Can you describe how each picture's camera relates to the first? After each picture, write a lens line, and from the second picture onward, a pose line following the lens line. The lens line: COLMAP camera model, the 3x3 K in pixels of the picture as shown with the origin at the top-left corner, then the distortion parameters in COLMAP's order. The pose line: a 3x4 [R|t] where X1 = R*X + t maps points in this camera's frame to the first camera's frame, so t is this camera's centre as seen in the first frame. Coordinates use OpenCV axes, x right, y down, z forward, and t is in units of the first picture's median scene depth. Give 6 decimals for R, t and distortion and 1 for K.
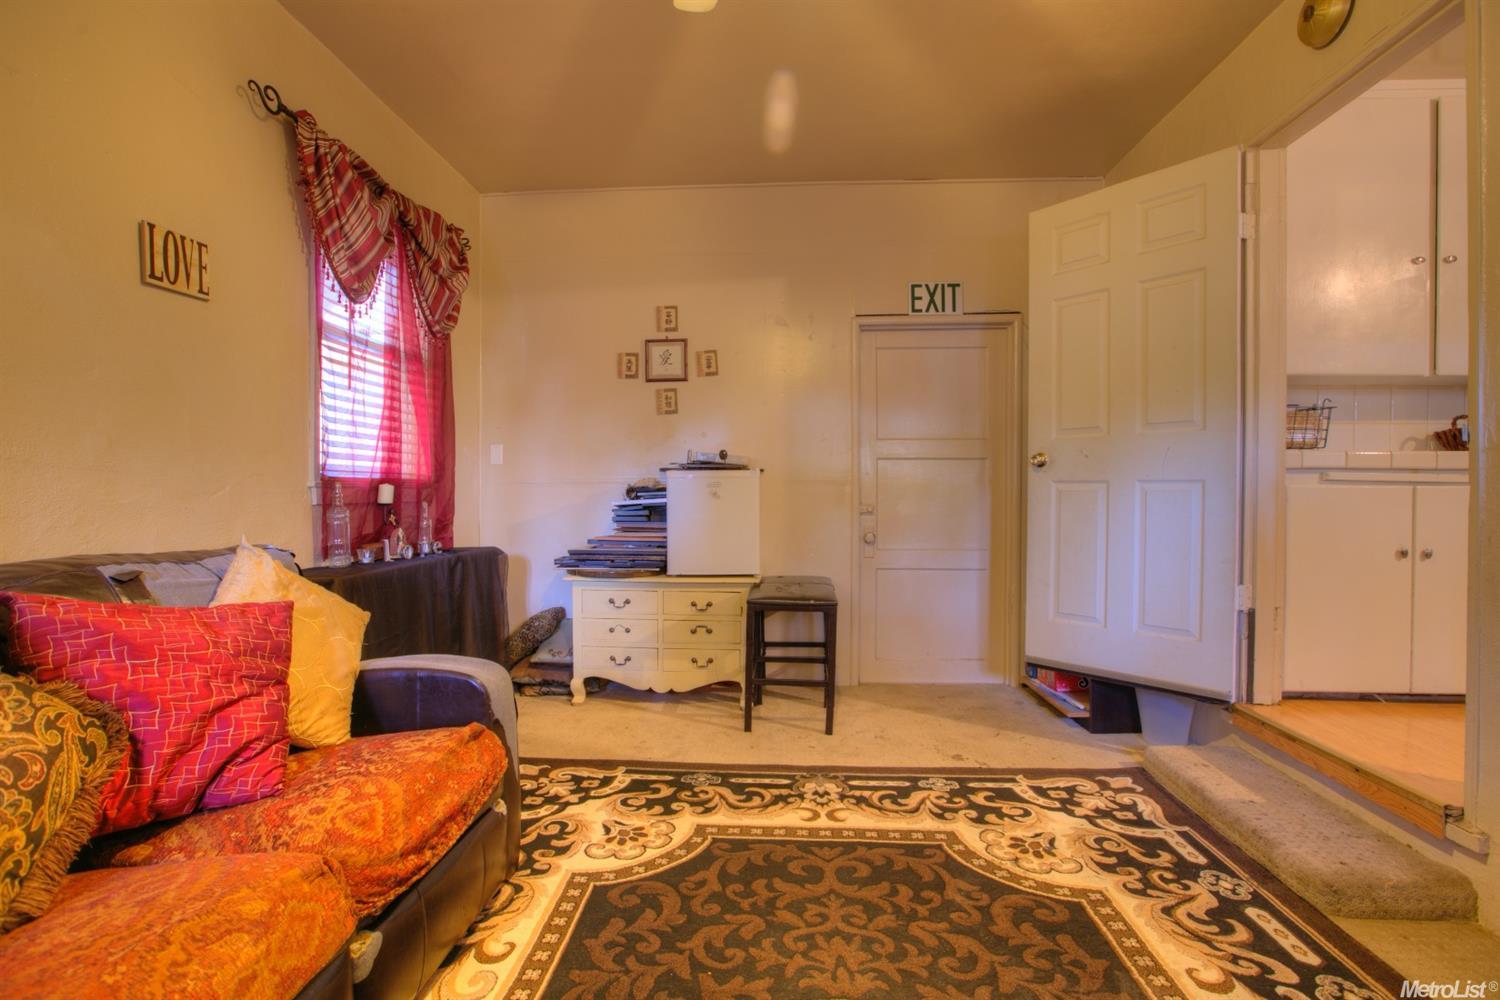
lens RADIAL K [[692.7, 0, 745.1], [0, 692.7, 500.3], [0, 0, 1]] dist [-0.046209, 0.016151]
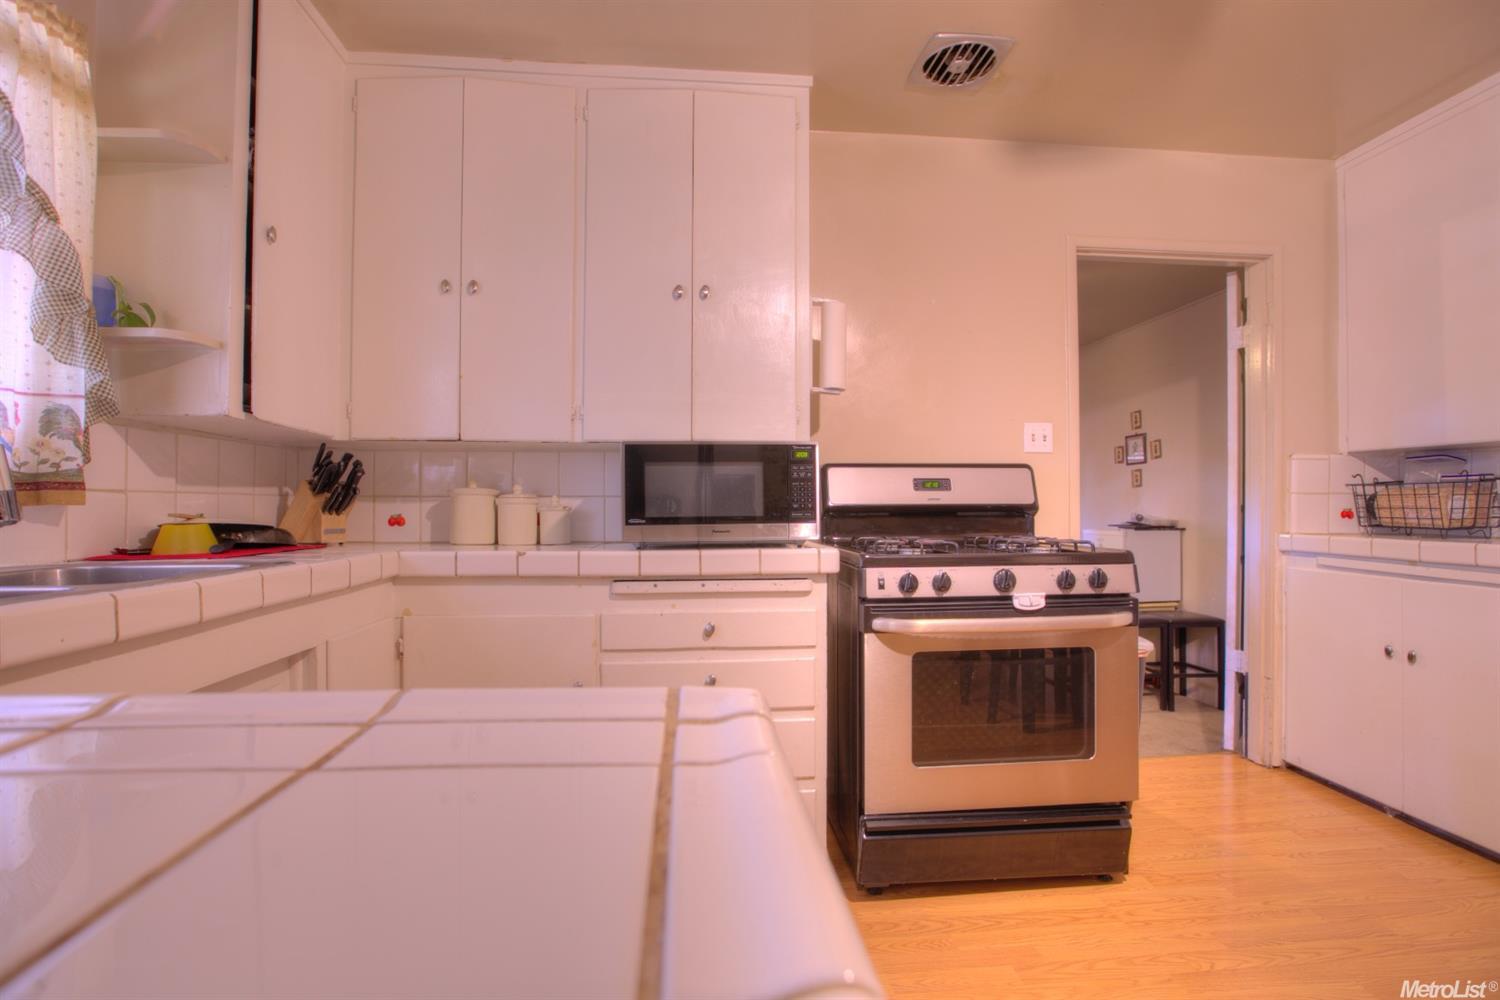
lens RADIAL K [[692.7, 0, 740.4], [0, 692.7, 499.3], [0, 0, 1]] dist [-0.046209, 0.016151]
pose [[0.147343, -0.011710, -0.989016, 1.753473], [-0.019778, 0.999695, -0.014783, -0.096596], [0.988888, 0.021739, 0.147066, -0.010785]]
